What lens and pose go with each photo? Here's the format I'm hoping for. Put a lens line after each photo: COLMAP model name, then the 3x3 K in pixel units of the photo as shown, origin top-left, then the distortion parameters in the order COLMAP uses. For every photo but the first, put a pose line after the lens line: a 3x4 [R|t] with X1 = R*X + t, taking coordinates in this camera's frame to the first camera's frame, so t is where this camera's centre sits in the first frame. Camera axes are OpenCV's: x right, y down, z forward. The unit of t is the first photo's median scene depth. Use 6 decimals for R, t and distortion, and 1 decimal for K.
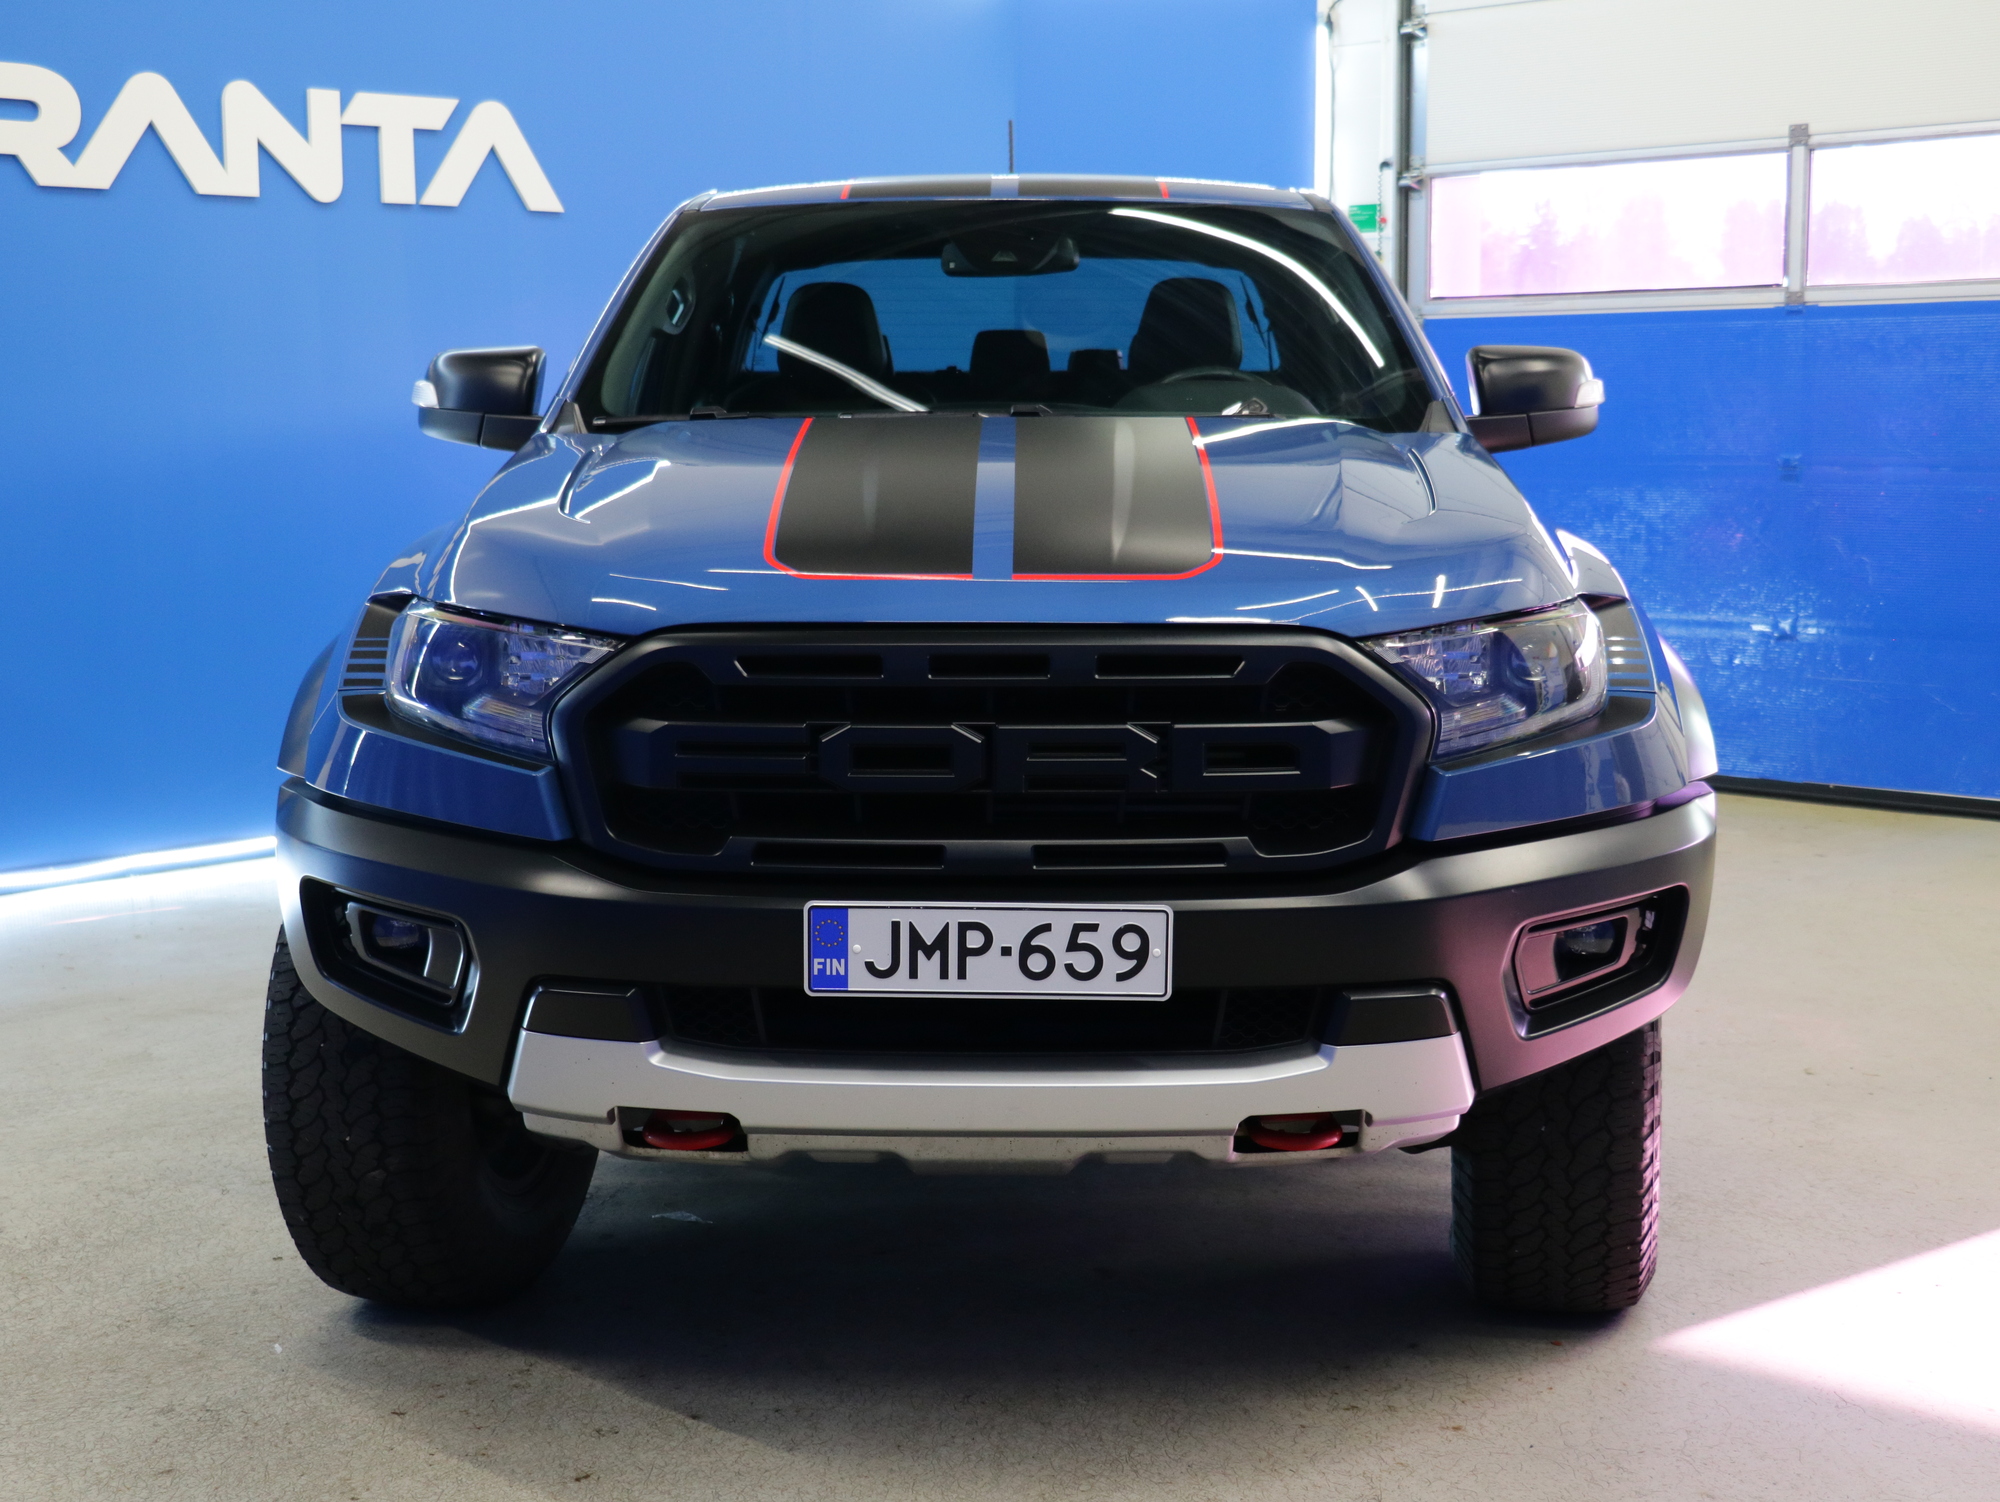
lens RADIAL K [[2477.8, 0, 1000.0], [0, 2477.8, 751.0], [0, 0, 1]] dist [0.005410, 0.024702]
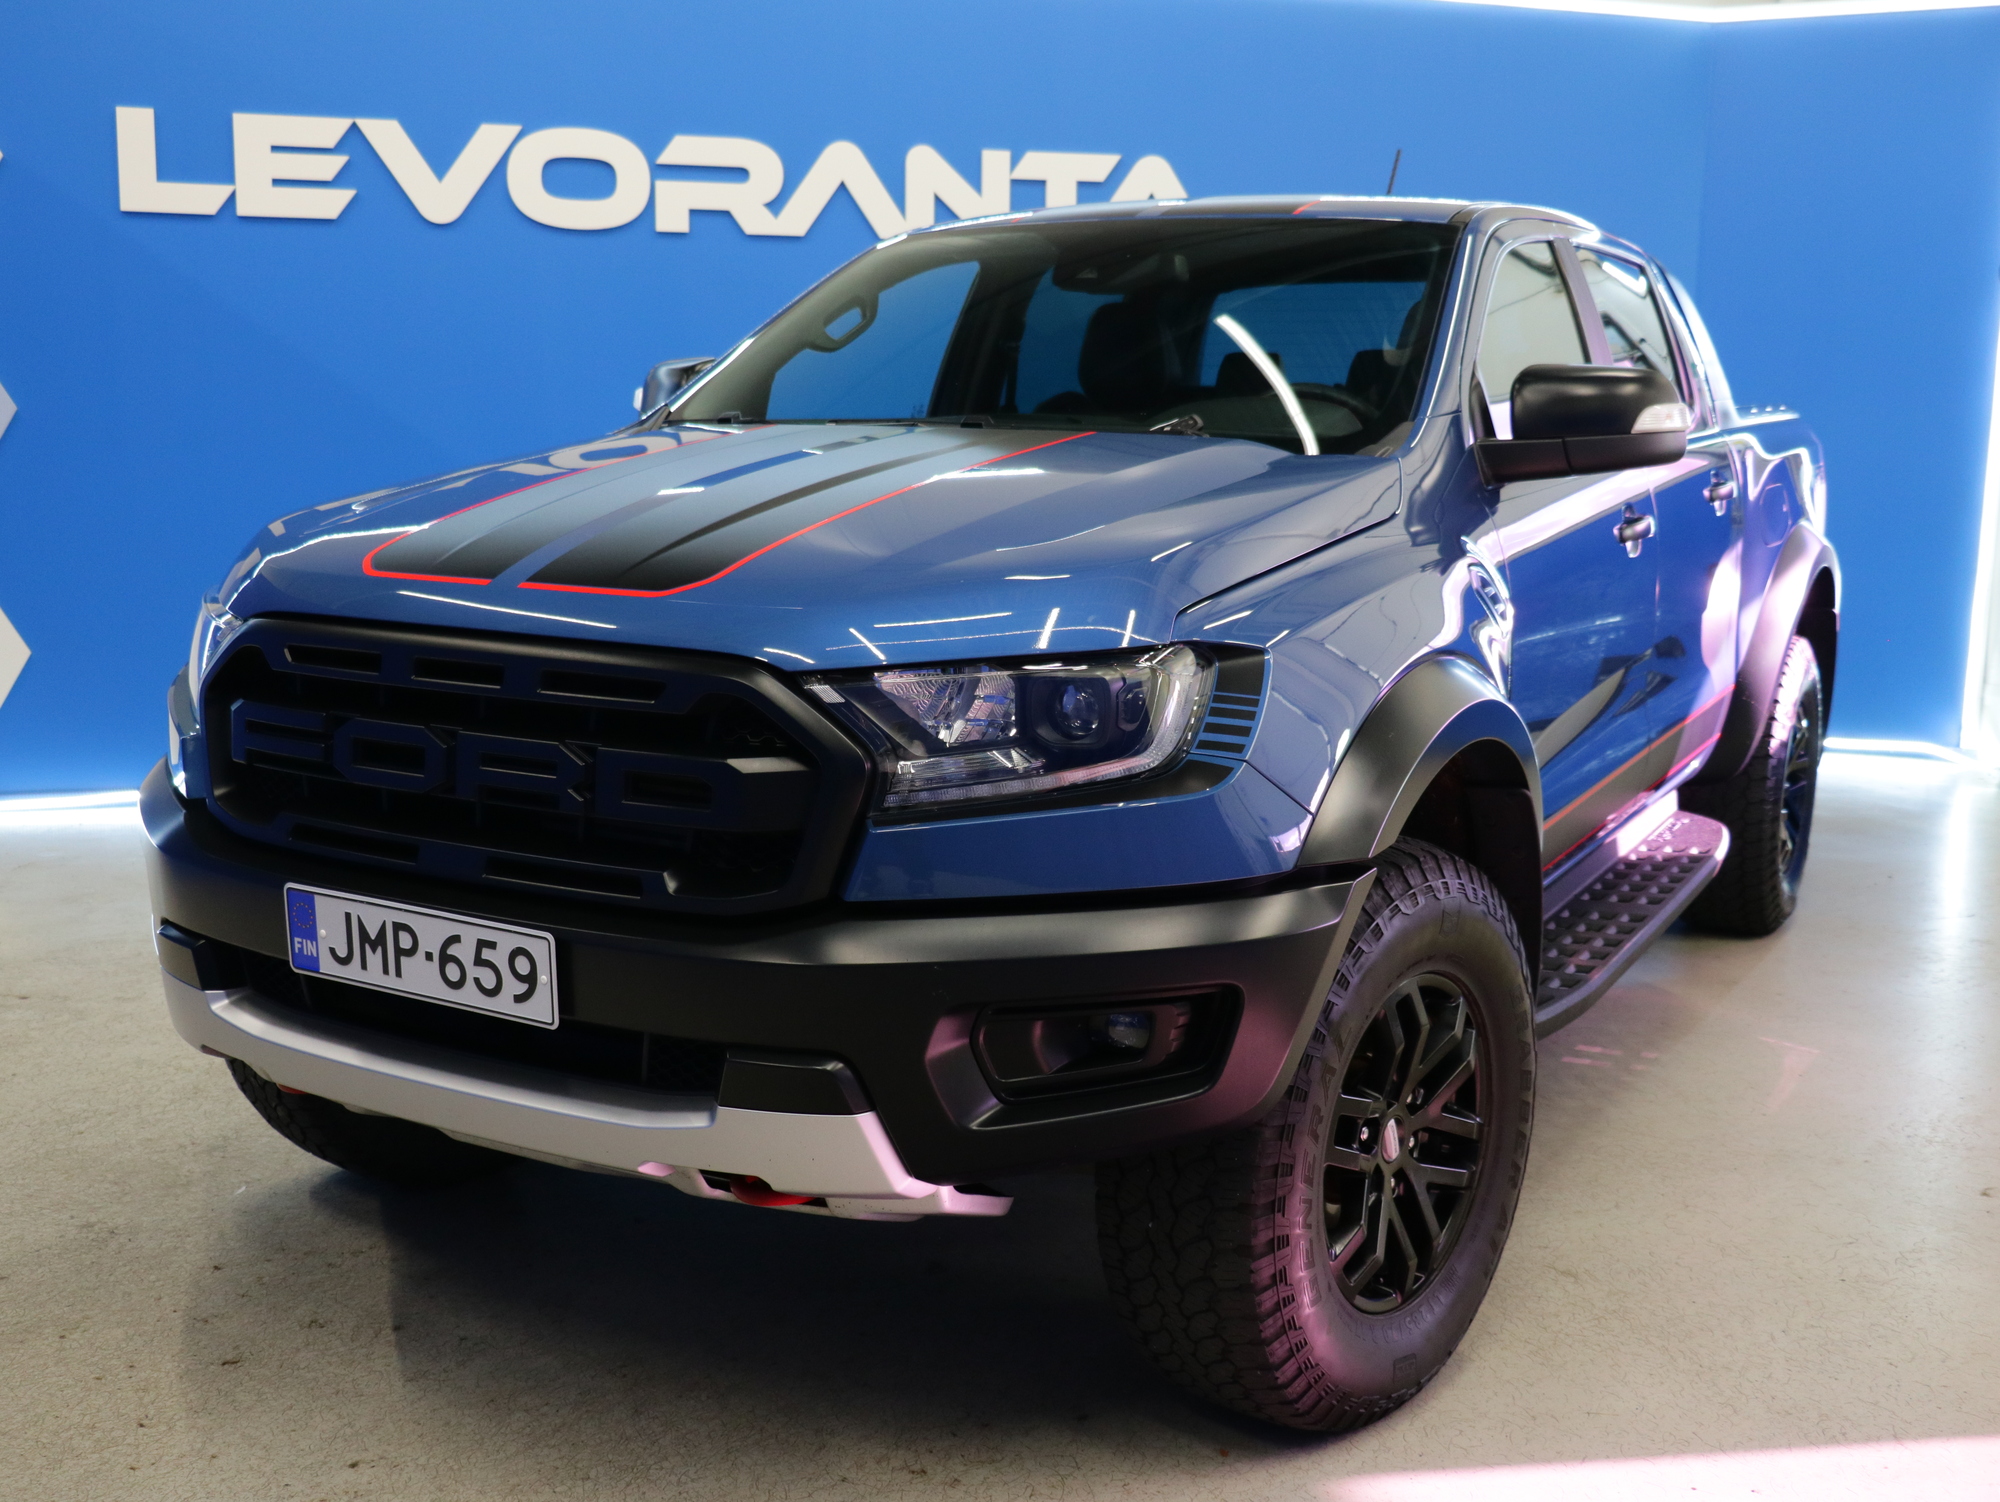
lens RADIAL K [[1994.1, 0, 1000.0], [0, 1994.1, 751.0], [0, 0, 1]] dist [-0.018018, 0.009403]
pose [[0.892797, 0.094768, -0.440377, 0.557013], [-0.082543, 0.995484, 0.046883, -0.059388], [0.442831, -0.005507, 0.896588, 0.374945]]
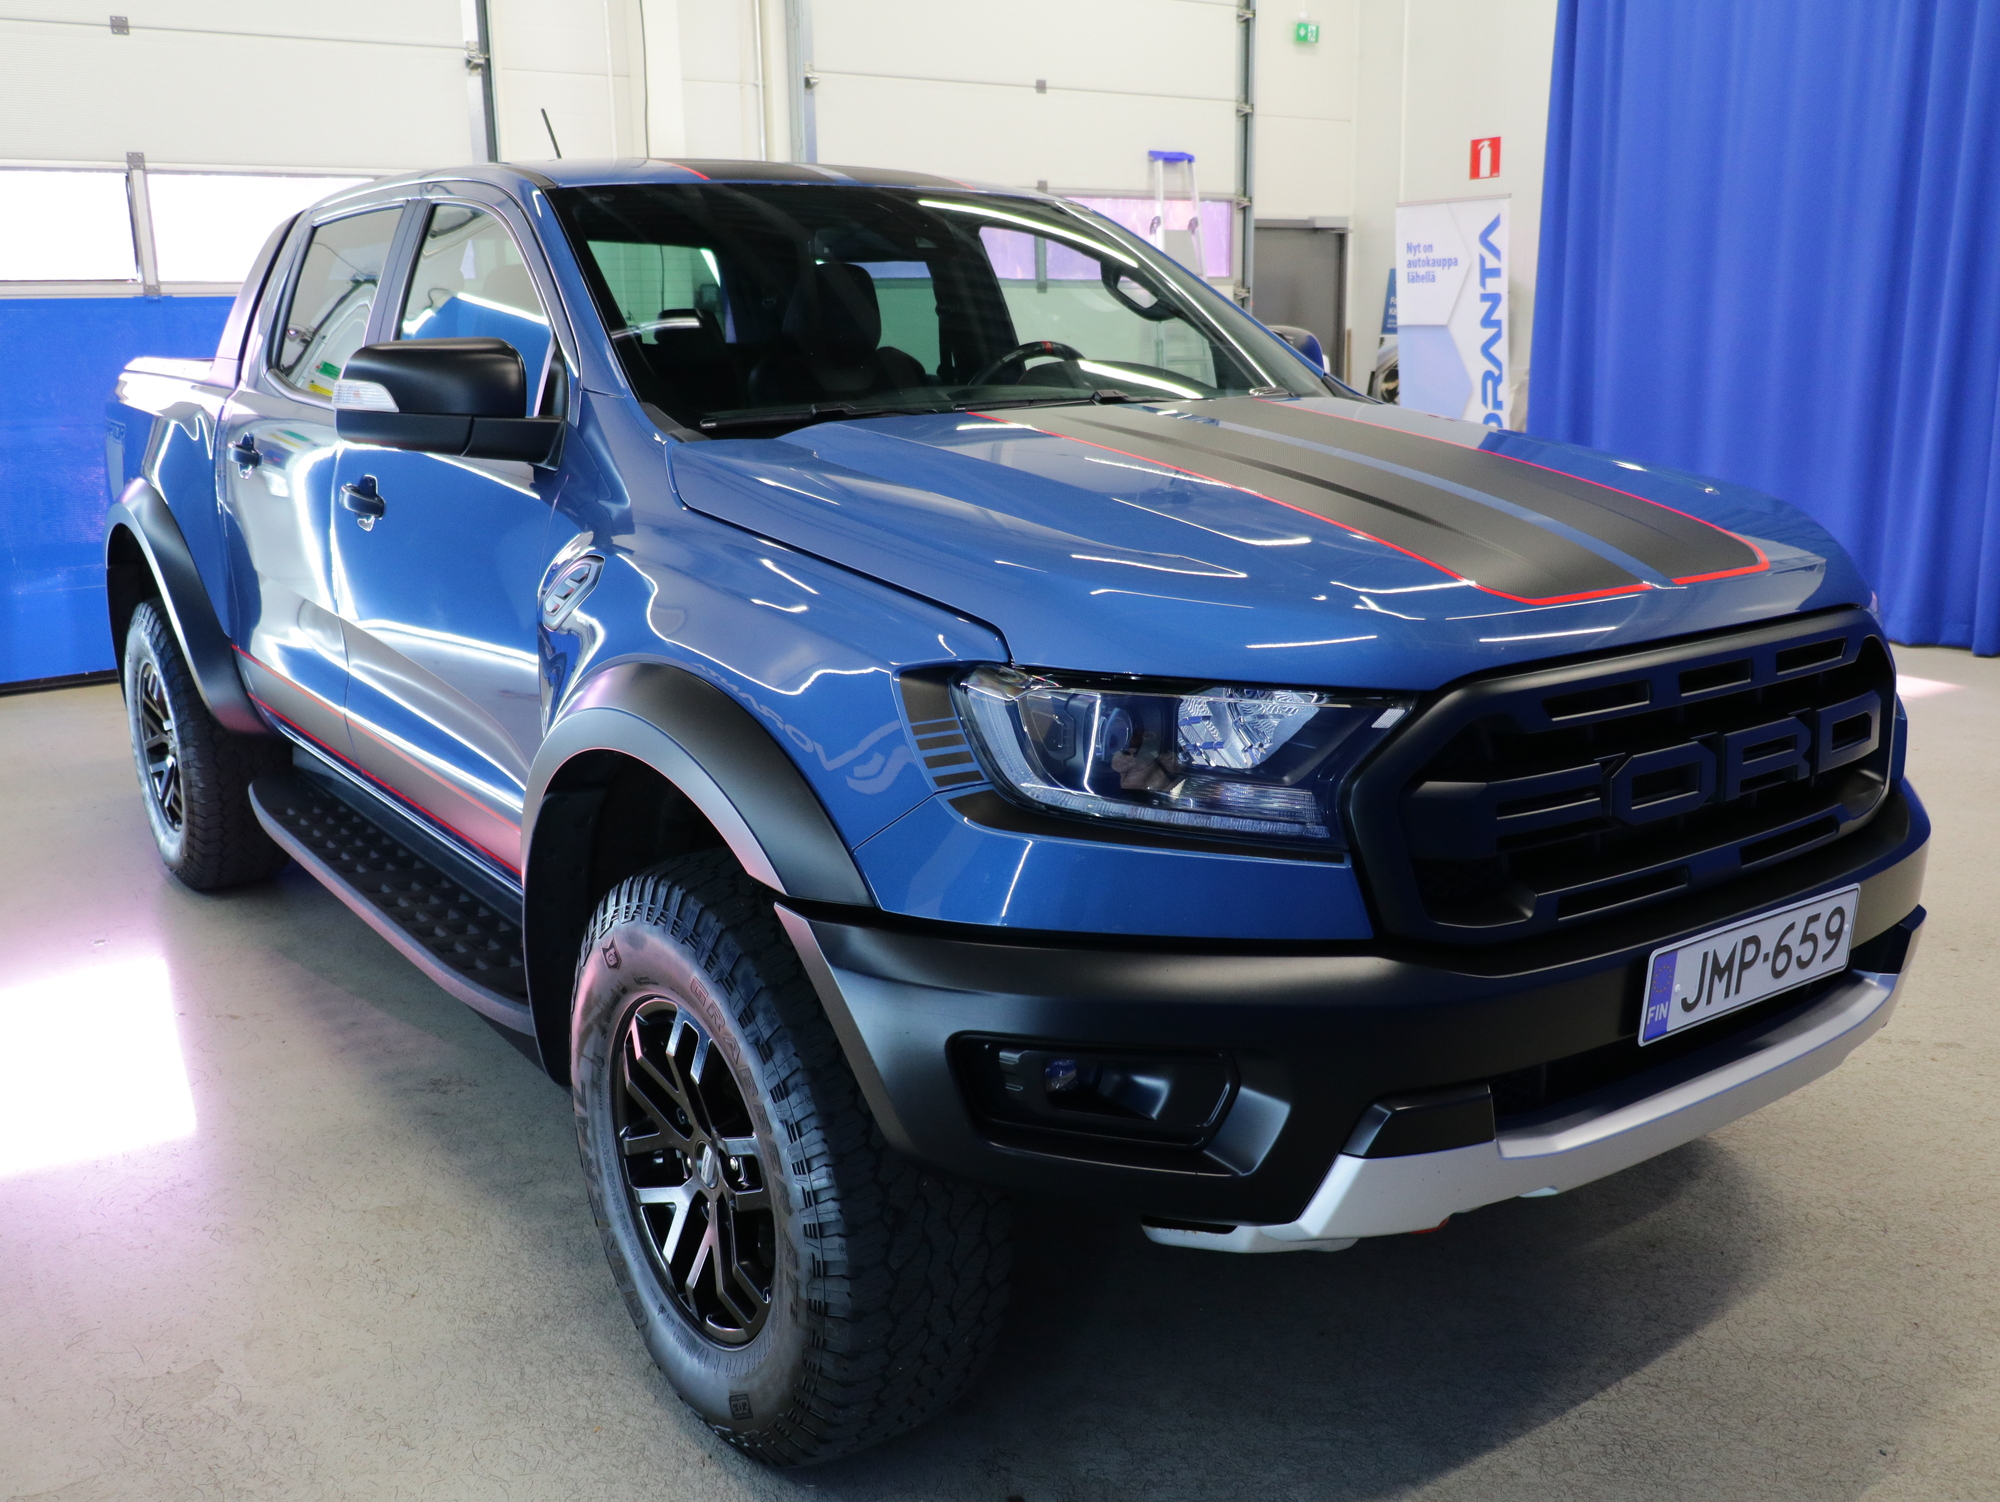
lens RADIAL K [[1748.1, 0, 1000.0], [0, 1748.1, 751.0], [0, 0, 1]] dist [0.016299, 0.008672]
pose [[0.792094, -0.148527, 0.592053, -0.653618], [0.086860, 0.987500, 0.131524, -0.123025], [-0.604188, -0.052754, 0.795094, 0.621778]]
